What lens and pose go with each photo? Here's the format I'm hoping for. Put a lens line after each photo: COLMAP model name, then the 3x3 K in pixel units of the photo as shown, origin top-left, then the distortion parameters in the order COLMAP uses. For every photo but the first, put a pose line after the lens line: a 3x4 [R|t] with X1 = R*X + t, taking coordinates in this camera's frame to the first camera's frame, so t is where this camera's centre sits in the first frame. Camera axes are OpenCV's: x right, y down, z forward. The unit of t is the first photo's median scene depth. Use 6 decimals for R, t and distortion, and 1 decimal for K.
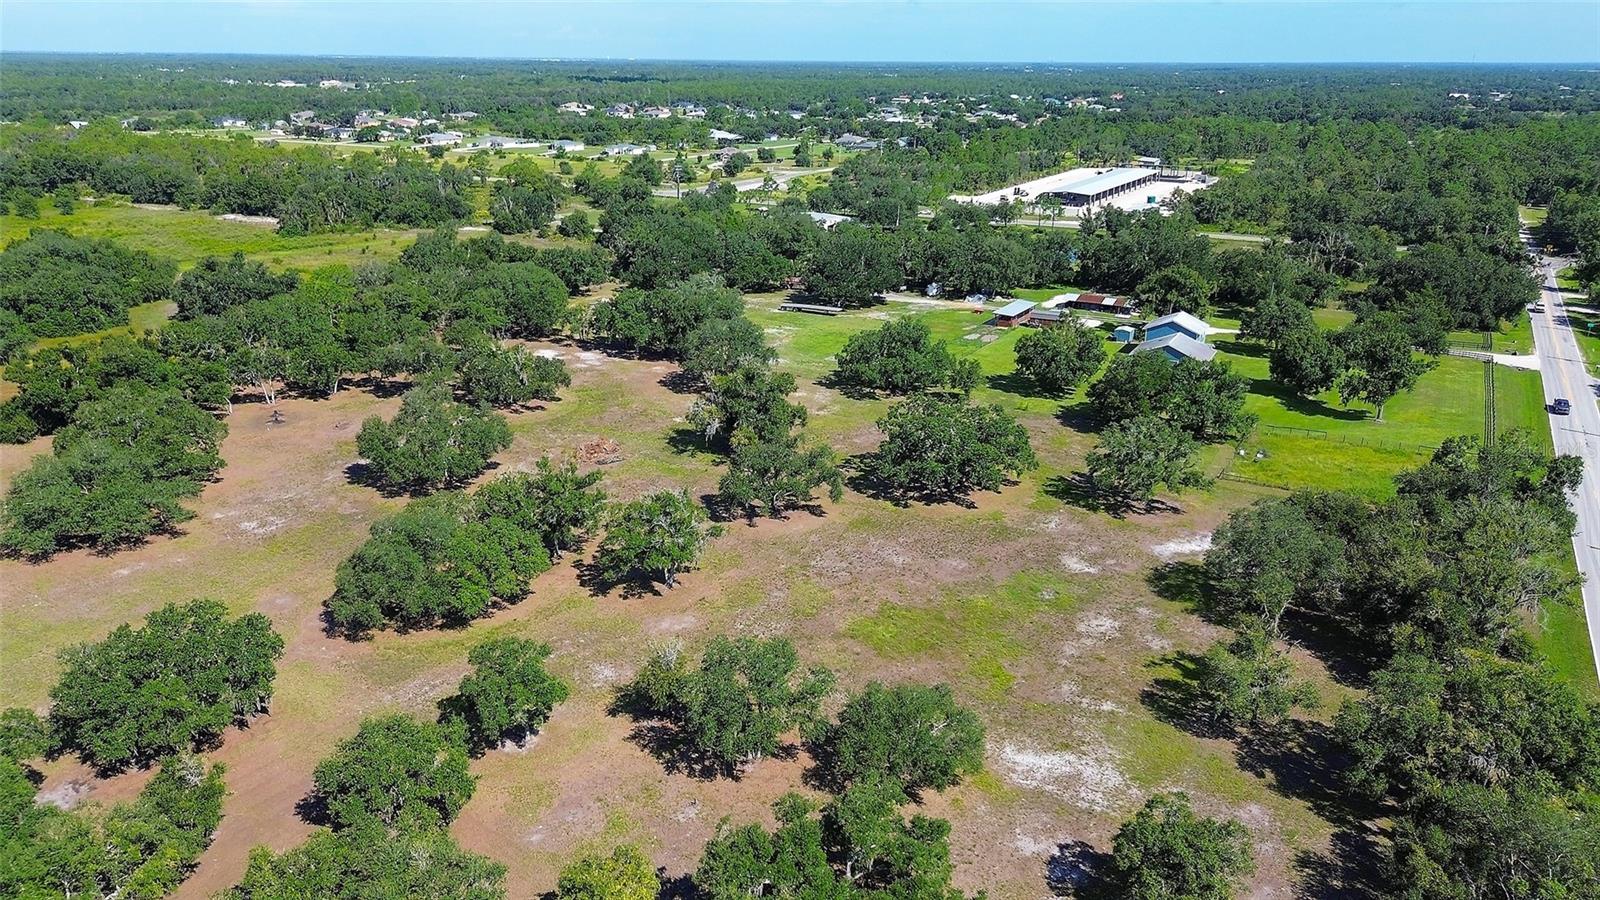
lens RADIAL K [[1124.2, 0, 811.1], [0, 1124.2, 437.3], [0, 0, 1]] dist [0.045379, -0.041058]
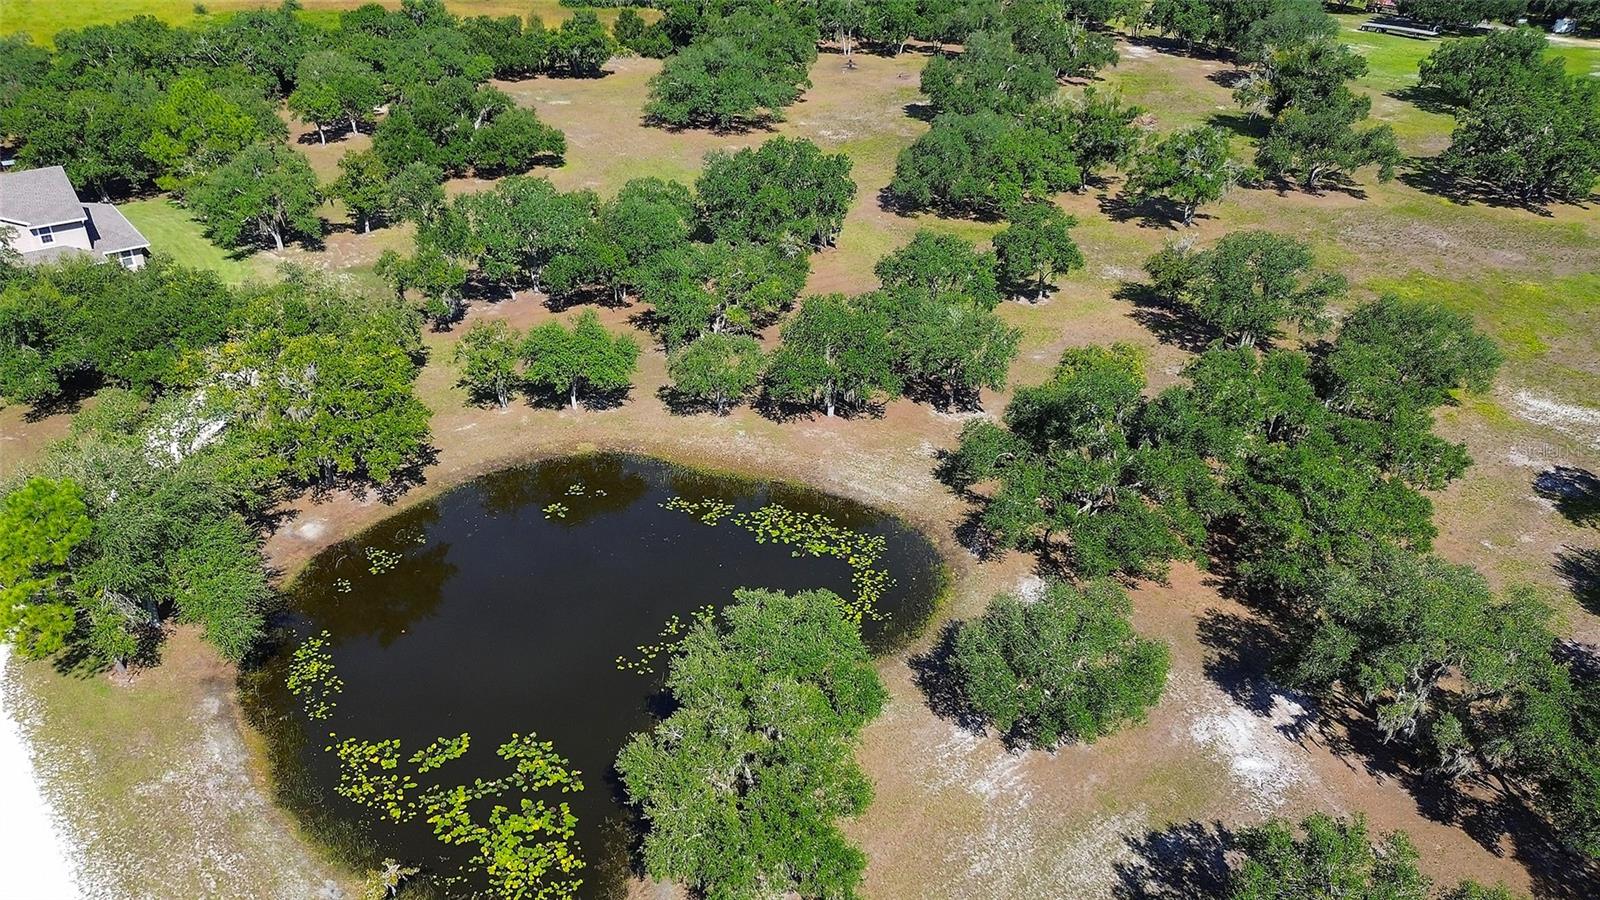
lens RADIAL K [[1124.2, 0, 810.1], [0, 1124.2, 454.3], [0, 0, 1]] dist [0.045379, -0.041058]
pose [[0.895033, 0.229507, -0.382415, 0.007885], [-0.147016, 0.961334, 0.232860, 0.121463], [0.421072, -0.152197, 0.894167, -0.087731]]
